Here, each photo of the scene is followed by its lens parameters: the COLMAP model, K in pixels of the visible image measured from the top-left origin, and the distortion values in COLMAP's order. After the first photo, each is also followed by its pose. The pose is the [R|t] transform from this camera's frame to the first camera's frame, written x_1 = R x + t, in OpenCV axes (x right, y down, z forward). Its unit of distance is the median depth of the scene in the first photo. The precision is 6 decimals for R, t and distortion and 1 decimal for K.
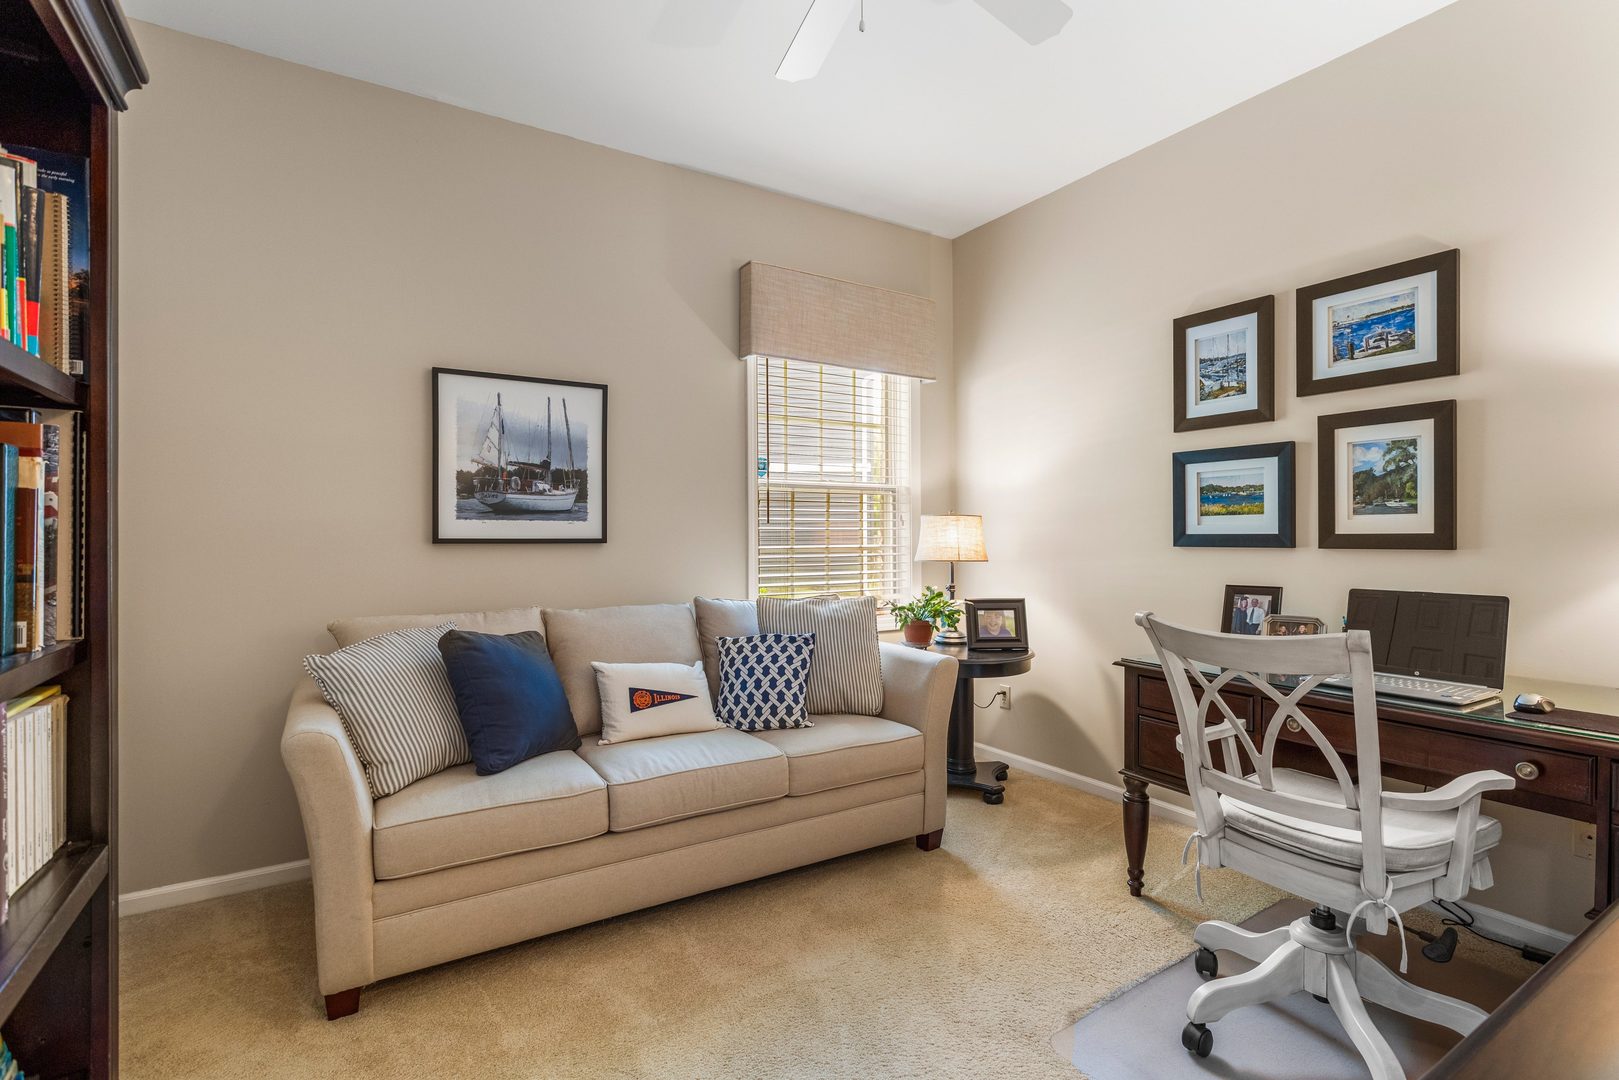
lens RADIAL K [[774.6, 0, 810.3], [0, 774.6, 541.8], [0, 0, 1]] dist [-0.003393, 0.000129]
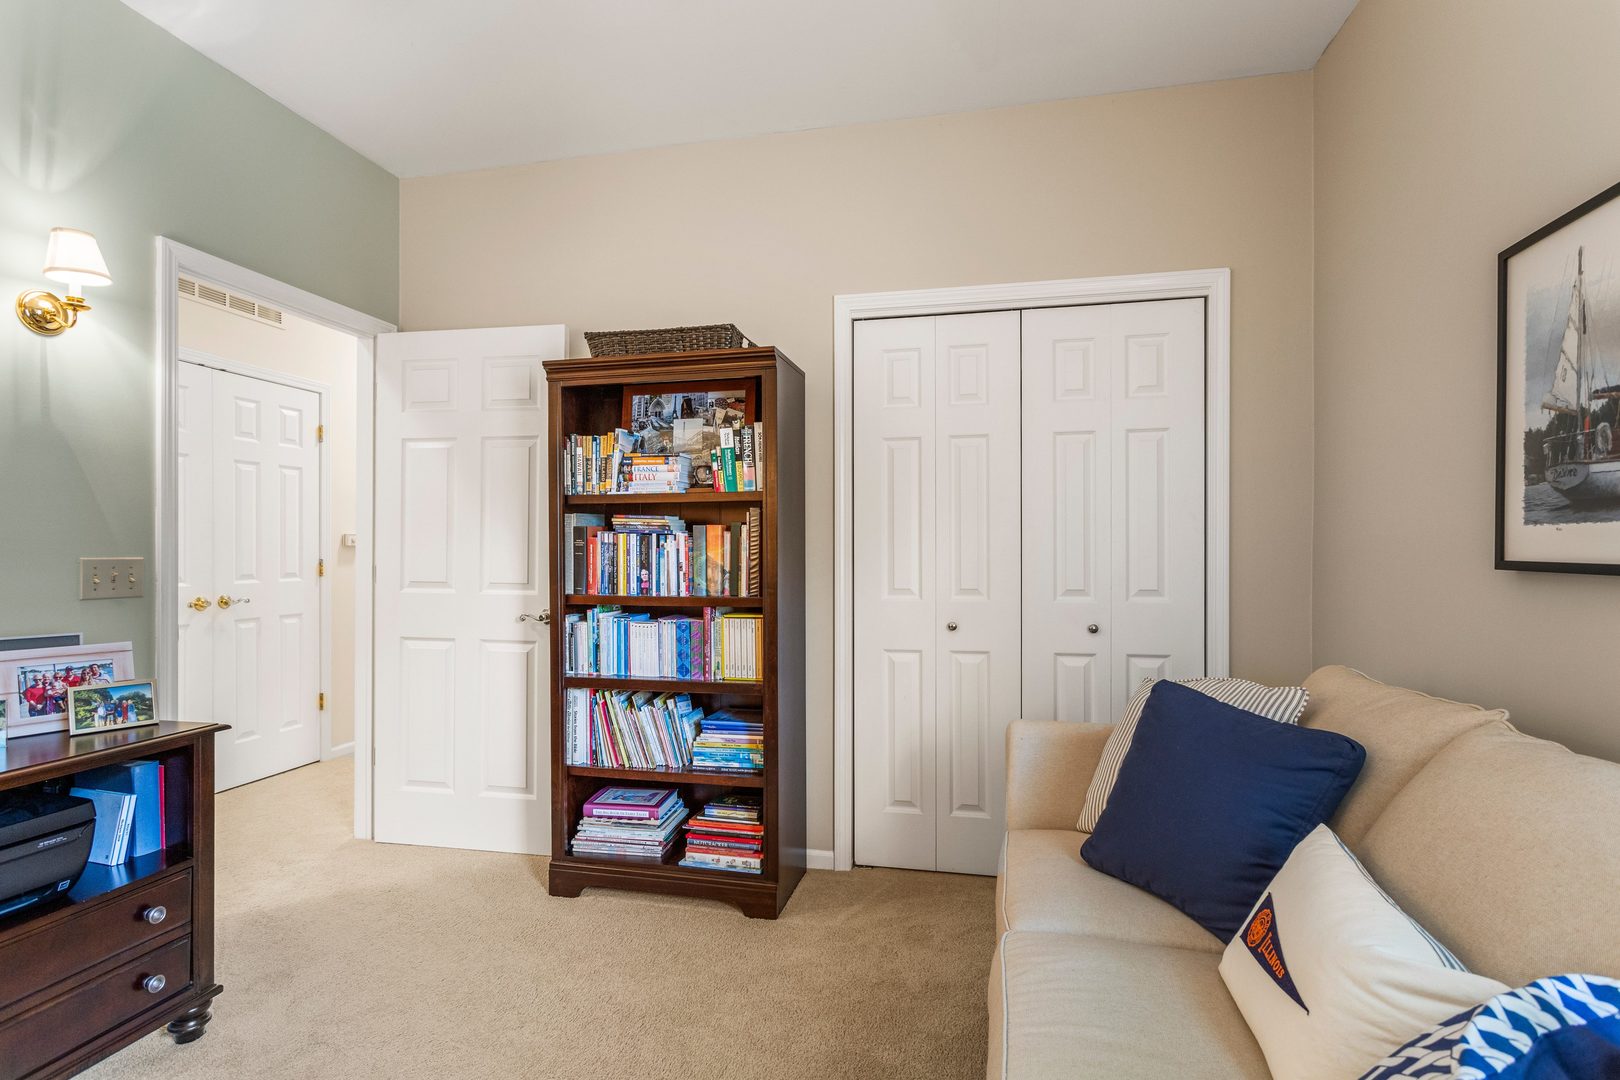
lens RADIAL K [[775.0, 0, 815.6], [0, 775.0, 541.5], [0, 0, 1]] dist [-0.003393, 0.000129]
pose [[-0.717982, 0.001175, -0.696061, 0.248879], [0.004286, 0.999987, -0.002733, -0.017628], [0.696049, -0.004946, -0.717977, 1.019687]]
